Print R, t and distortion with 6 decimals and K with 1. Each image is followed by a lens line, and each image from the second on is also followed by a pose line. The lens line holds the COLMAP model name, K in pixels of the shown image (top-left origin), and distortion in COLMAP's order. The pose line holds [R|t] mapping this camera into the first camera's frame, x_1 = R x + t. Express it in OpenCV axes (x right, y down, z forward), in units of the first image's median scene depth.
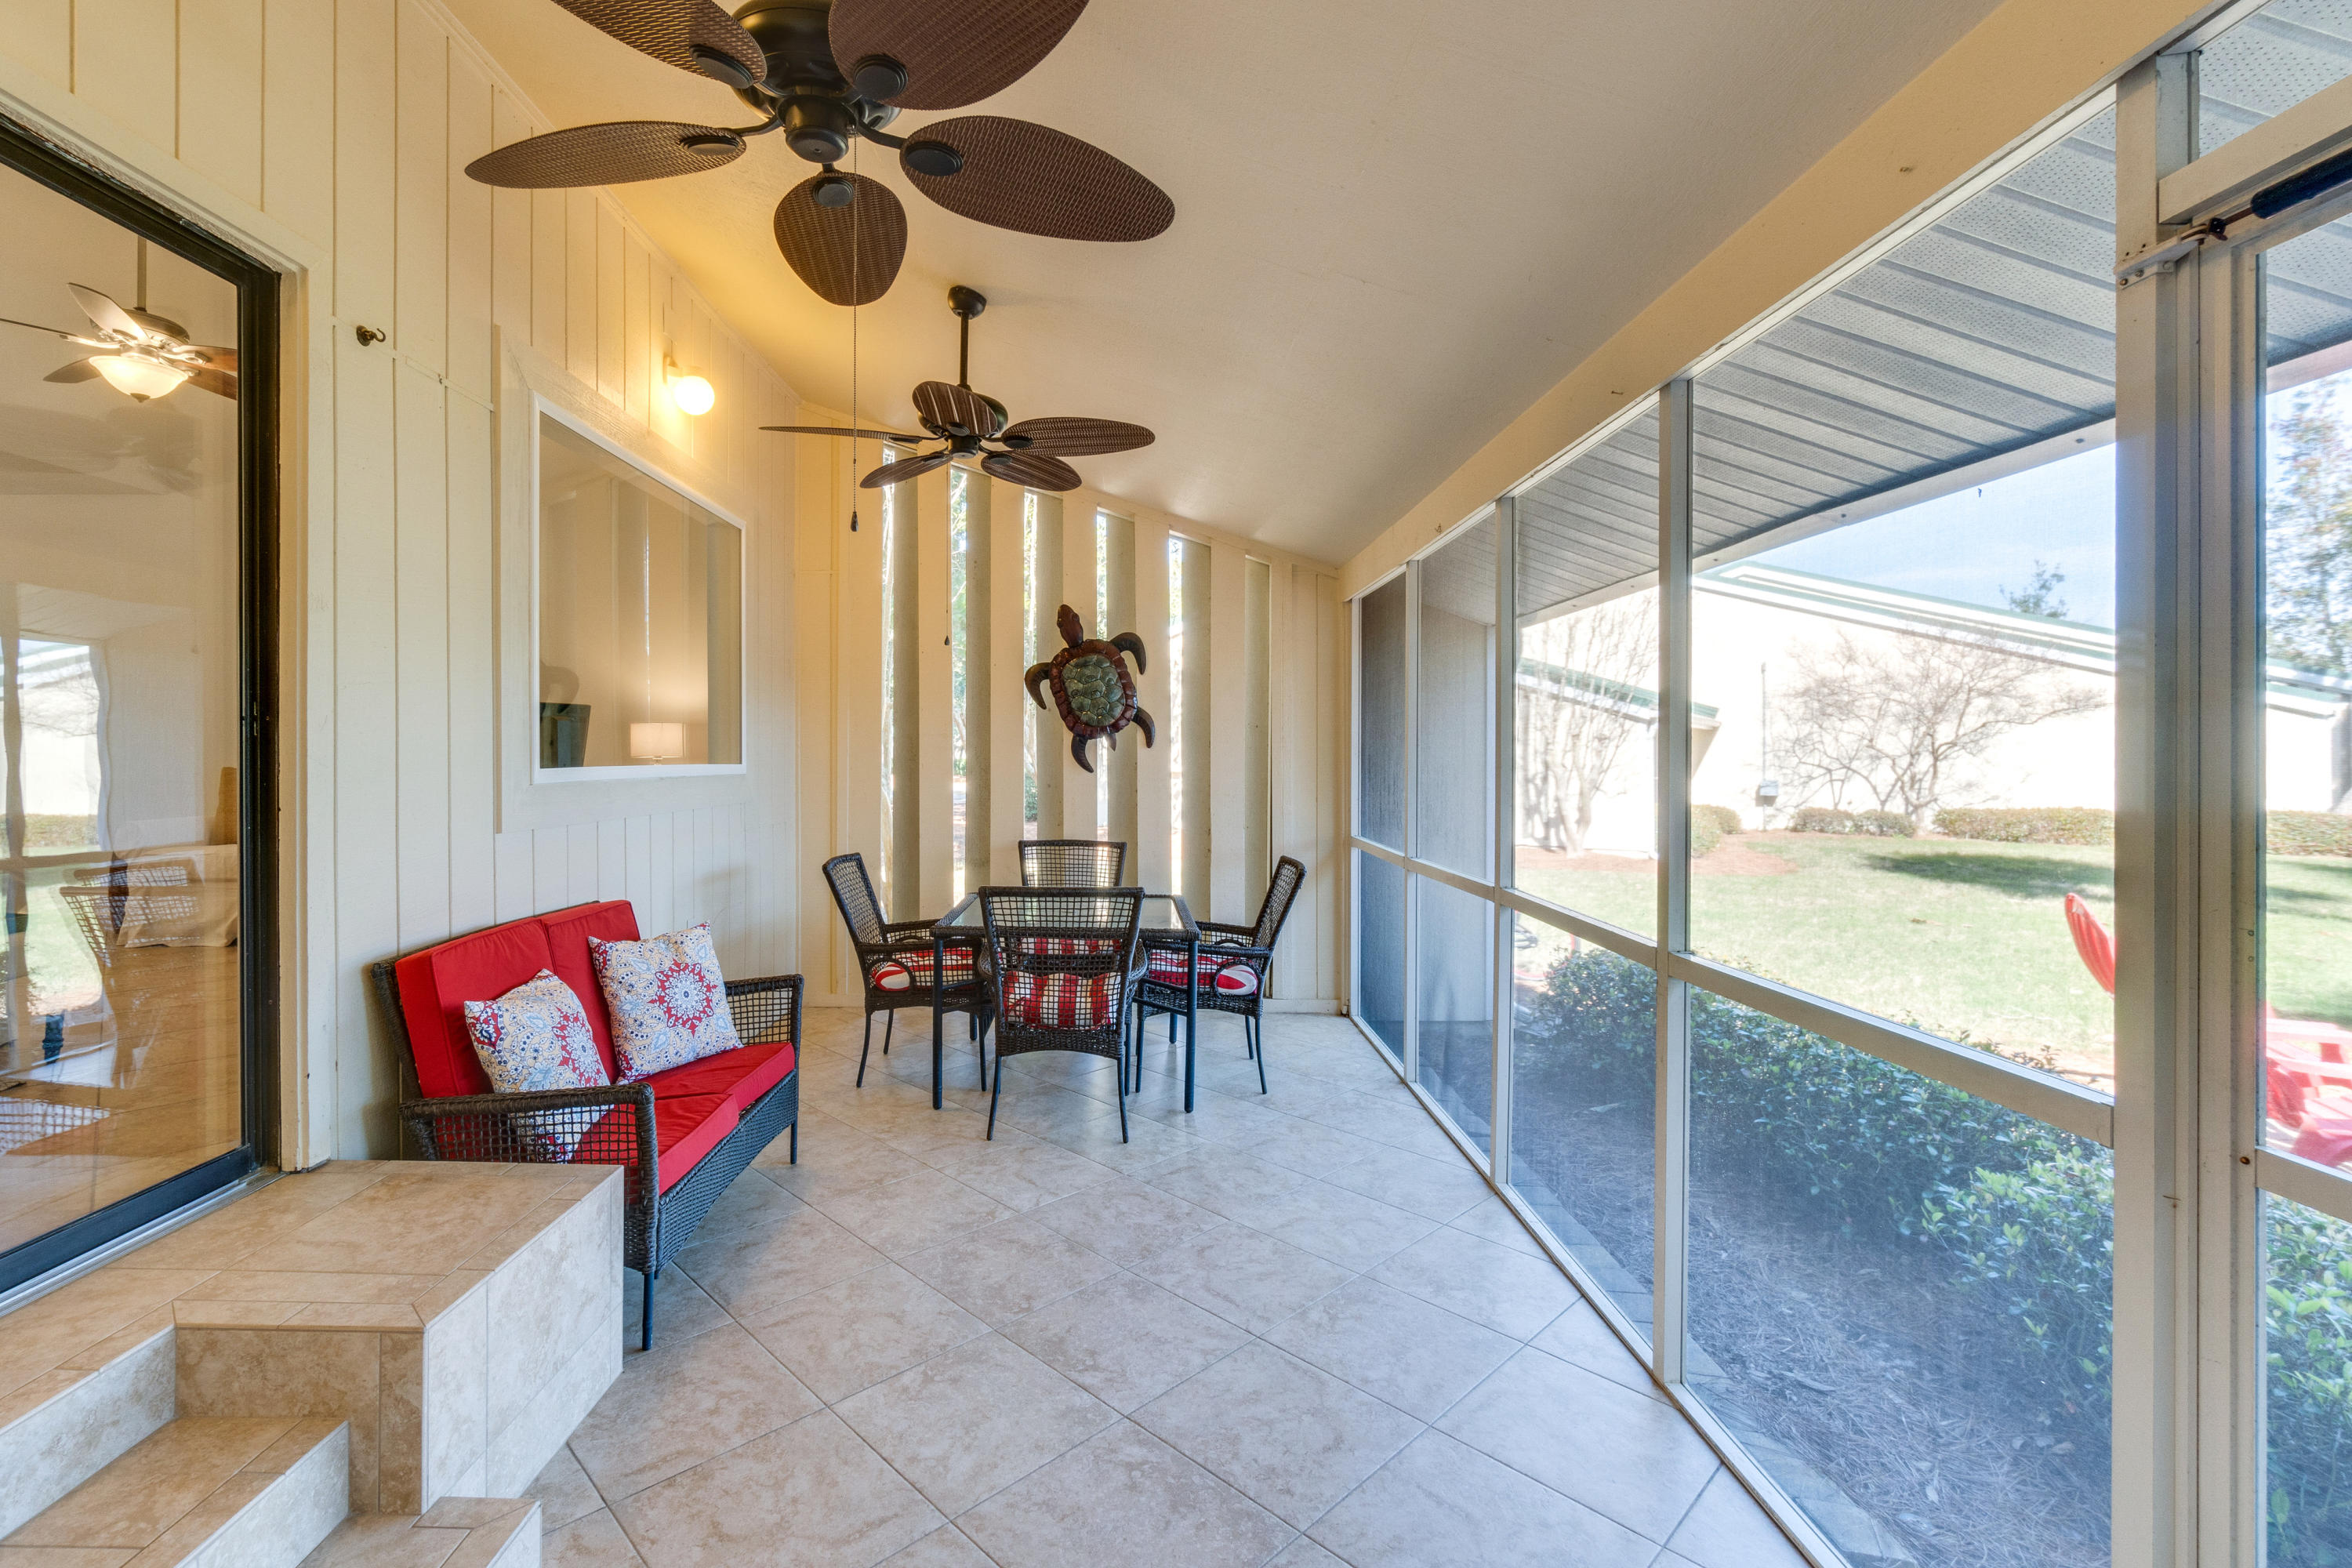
lens RADIAL K [[1046.0, 0, 1176.0], [0, 1046.0, 761.1], [0, 0, 1]] dist [-0.000987, 0.000024]
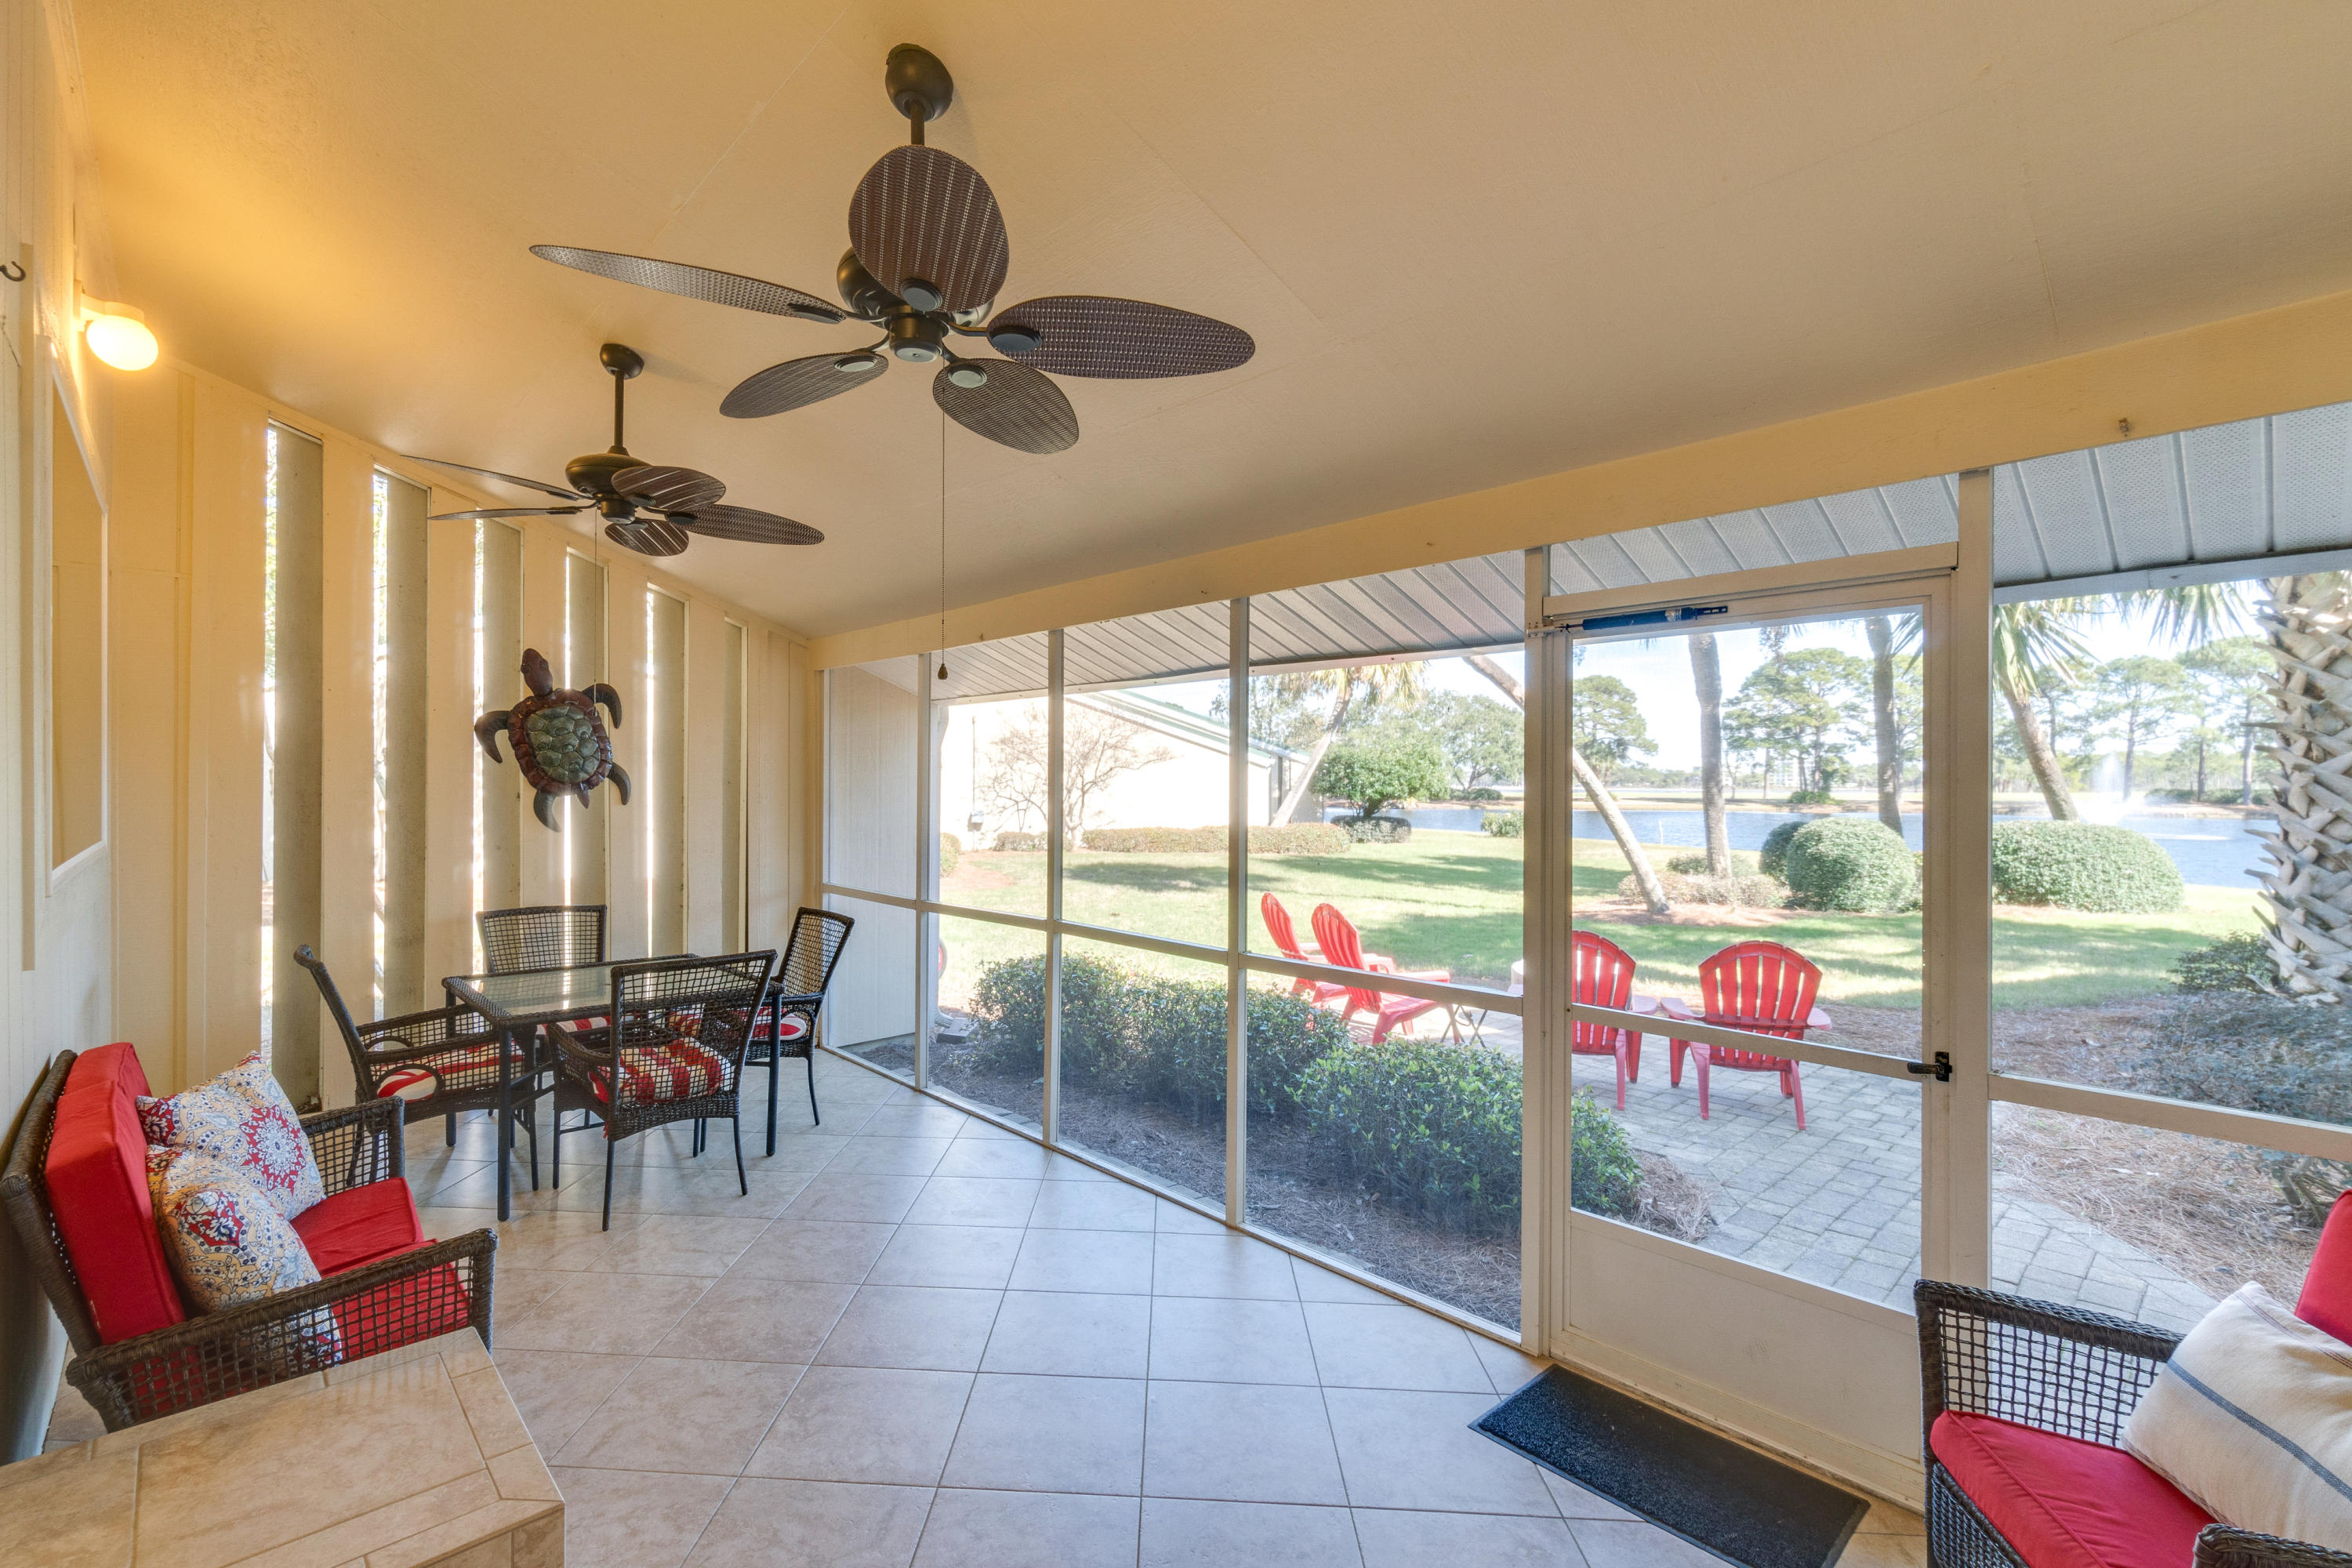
lens RADIAL K [[1015.0, 0, 1127.5], [0, 1015.0, 783.1], [0, 0, 1]] dist [-0.001246, 0.000159]
pose [[0.724006, 0.004785, 0.689777, -0.337233], [-0.005893, 0.999982, -0.000750, -0.034658], [-0.689768, -0.003522, 0.724022, 0.000922]]
